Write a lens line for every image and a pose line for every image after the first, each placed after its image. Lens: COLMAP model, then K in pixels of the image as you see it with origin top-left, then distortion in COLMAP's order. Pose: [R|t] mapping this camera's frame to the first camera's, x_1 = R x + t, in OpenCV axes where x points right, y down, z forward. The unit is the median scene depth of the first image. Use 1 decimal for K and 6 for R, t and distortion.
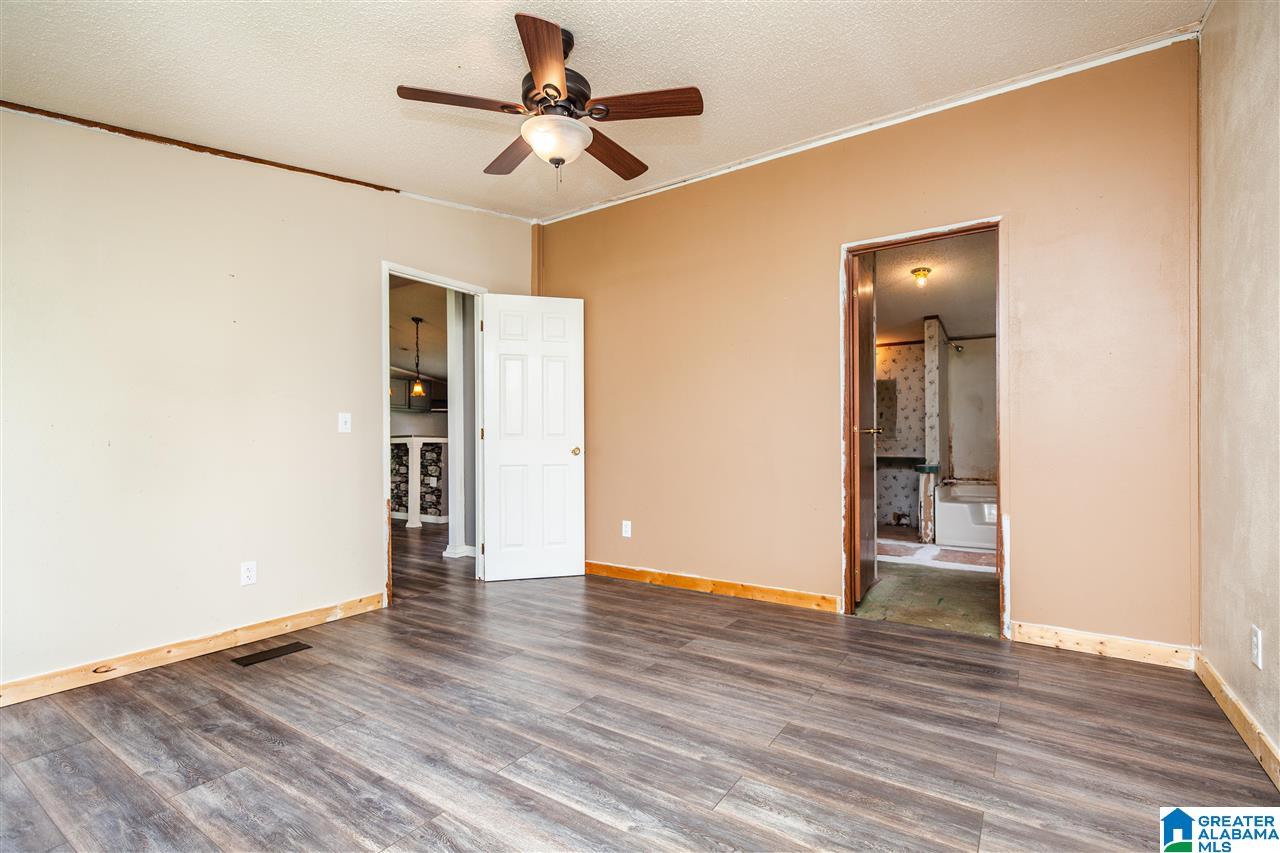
lens RADIAL K [[585.5, 0, 644.3], [0, 585.5, 435.7], [0, 0, 1]] dist [0.004655, 0.000253]
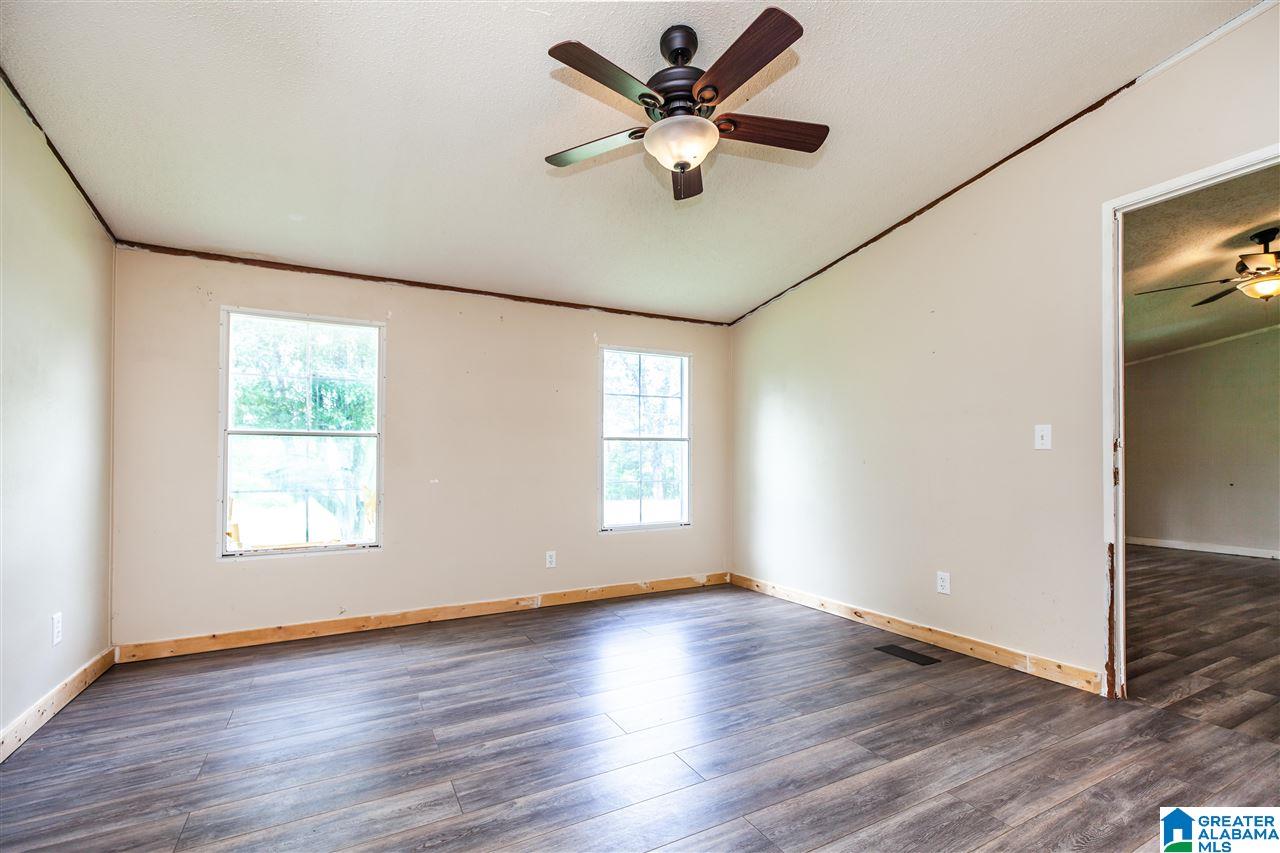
lens RADIAL K [[573.1, 0, 649.1], [0, 573.1, 458.2], [0, 0, 1]] dist [0.000185, -0.000255]
pose [[-0.464955, 0.000306, -0.885334, 0.734014], [0.012993, 0.999895, -0.006478, 0.008138], [0.885239, -0.014516, -0.464910, 1.472576]]
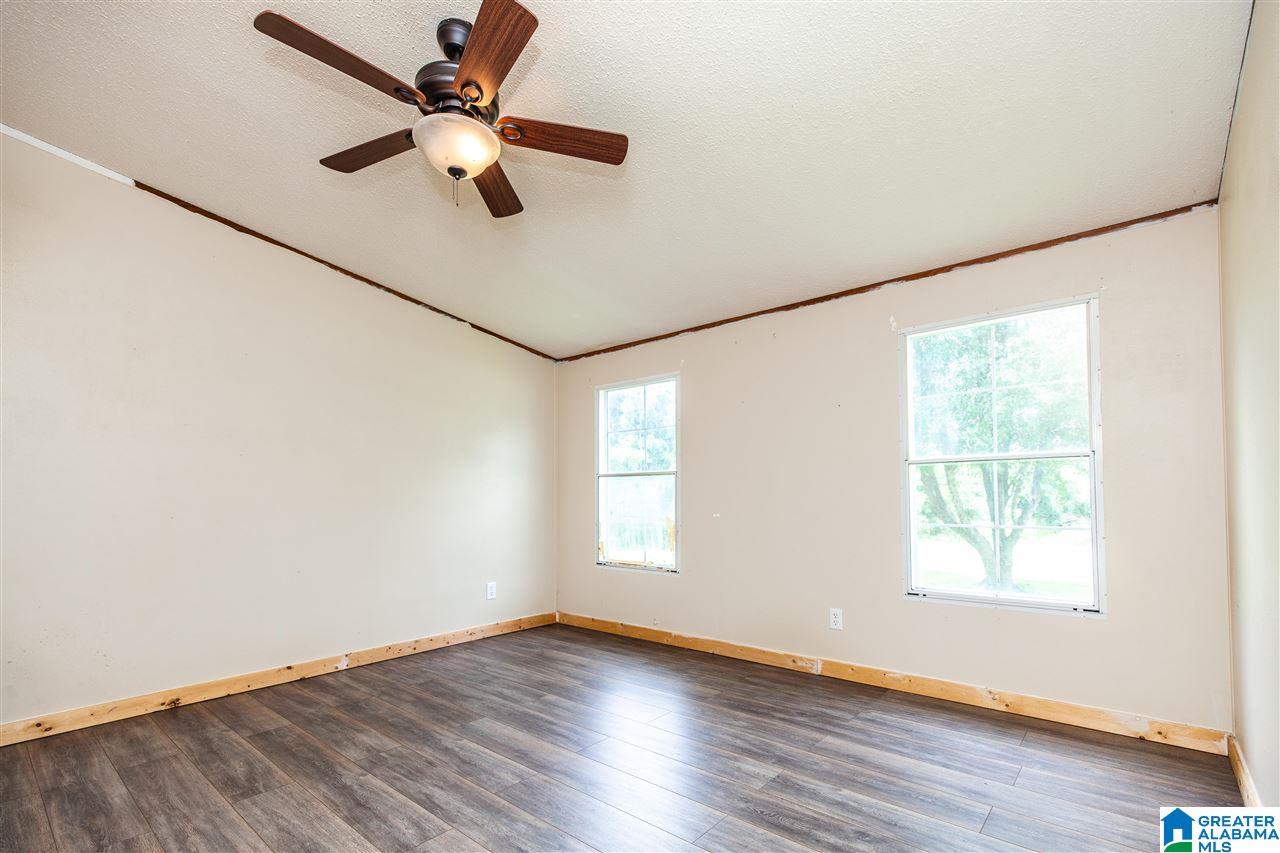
lens RADIAL K [[576.5, 0, 639.9], [0, 576.5, 478.9], [0, 0, 1]] dist [0.000508, 0.000012]
pose [[-0.992574, 0.016738, 0.120483, -0.532564], [0.011977, 0.999123, -0.040134, 0.014566], [-0.121049, -0.038393, -0.991904, 1.894279]]
